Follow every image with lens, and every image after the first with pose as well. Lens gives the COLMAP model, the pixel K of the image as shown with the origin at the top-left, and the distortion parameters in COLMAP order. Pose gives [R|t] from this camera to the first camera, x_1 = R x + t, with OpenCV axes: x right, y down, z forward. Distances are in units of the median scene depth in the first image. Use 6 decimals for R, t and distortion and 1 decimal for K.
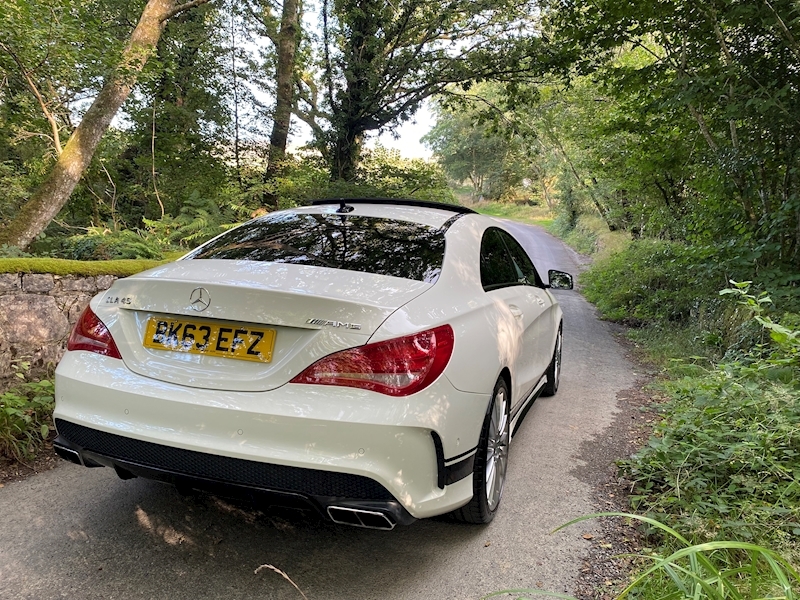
lens RADIAL K [[611.0, 0, 401.9], [0, 611.0, 299.3], [0, 0, 1]] dist [0.027214, -0.015748]
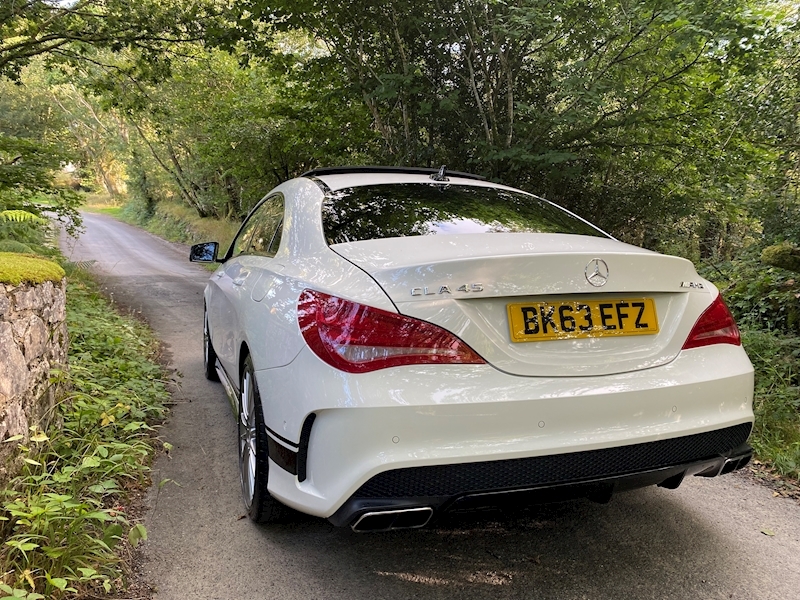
lens RADIAL K [[611.0, 0, 402.2], [0, 611.0, 297.7], [0, 0, 1]] dist [0.027214, -0.015748]
pose [[0.760027, -0.107965, 0.640860, -1.058858], [0.097399, 0.993890, 0.051929, -0.034849], [-0.642551, 0.022951, 0.765899, 0.512685]]
